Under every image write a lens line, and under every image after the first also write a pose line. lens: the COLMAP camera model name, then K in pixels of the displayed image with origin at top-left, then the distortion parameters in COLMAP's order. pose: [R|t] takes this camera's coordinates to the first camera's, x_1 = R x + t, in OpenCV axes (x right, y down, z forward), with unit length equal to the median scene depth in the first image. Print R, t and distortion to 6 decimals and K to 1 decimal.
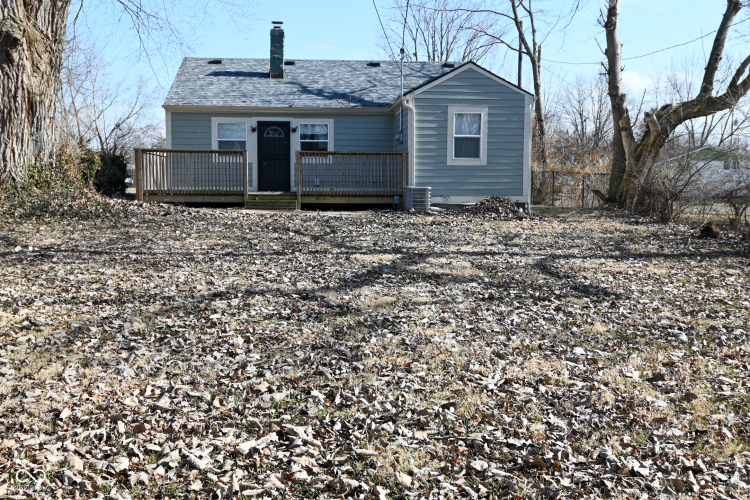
lens RADIAL K [[749.7, 0, 375.0], [0, 749.7, 250.0], [0, 0, 1]] dist [-0.008546, -0.008469]
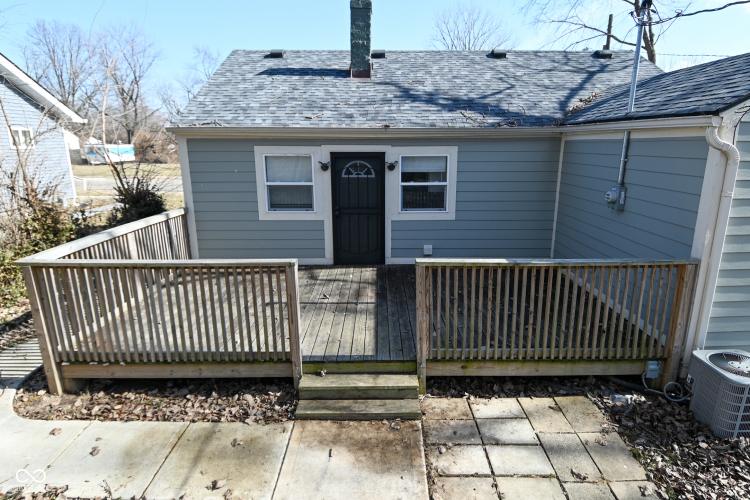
lens RADIAL K [[413.9, 0, 375.0], [0, 413.9, 250.0], [0, 0, 1]] dist [-0.007732, -0.001586]
pose [[0.996535, 0.013894, -0.082012, -0.090429], [-0.000968, 0.987821, 0.155595, -0.140852], [0.083175, -0.154976, 0.984411, 0.643580]]
